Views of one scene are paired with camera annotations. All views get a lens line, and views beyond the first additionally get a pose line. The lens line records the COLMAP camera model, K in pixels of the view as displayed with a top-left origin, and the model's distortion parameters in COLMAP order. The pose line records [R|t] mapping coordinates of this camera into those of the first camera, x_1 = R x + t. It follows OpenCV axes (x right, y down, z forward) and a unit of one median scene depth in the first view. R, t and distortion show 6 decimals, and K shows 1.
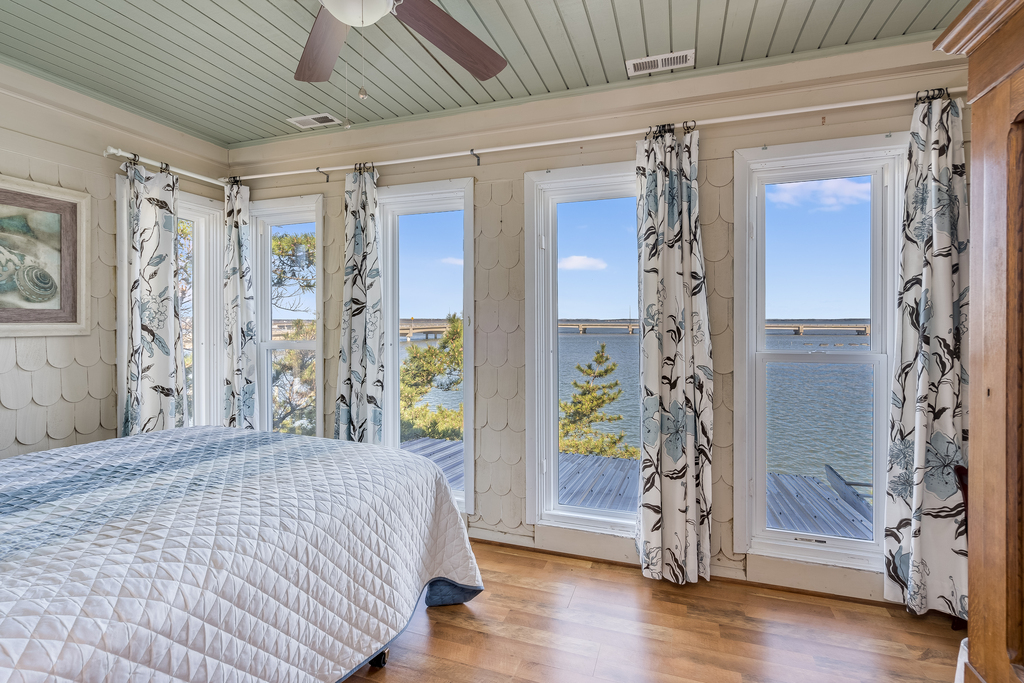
lens RADIAL K [[498.7, 0, 508.9], [0, 498.7, 331.1], [0, 0, 1]] dist [0.019691, 0.000747]
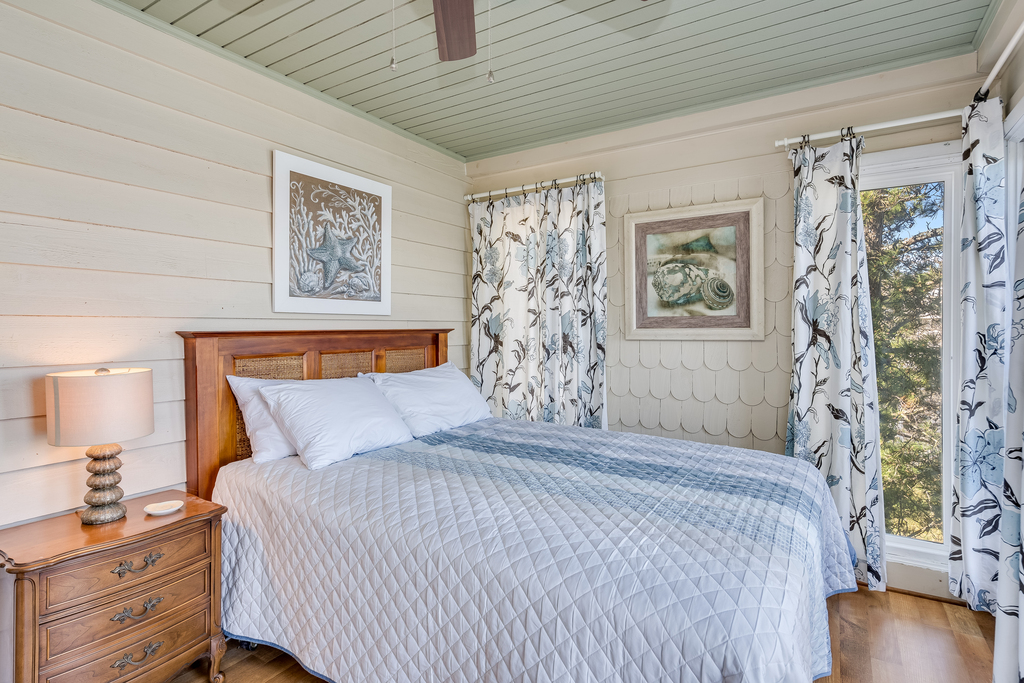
lens RADIAL K [[525.4, 0, 510.6], [0, 525.4, 336.8], [0, 0, 1]] dist [0.001269, 0.000623]
pose [[-0.229515, 0.010289, -0.973251, 0.296464], [-0.014624, 0.999795, 0.014018, -0.006484], [0.973195, 0.017450, -0.229318, 0.796177]]
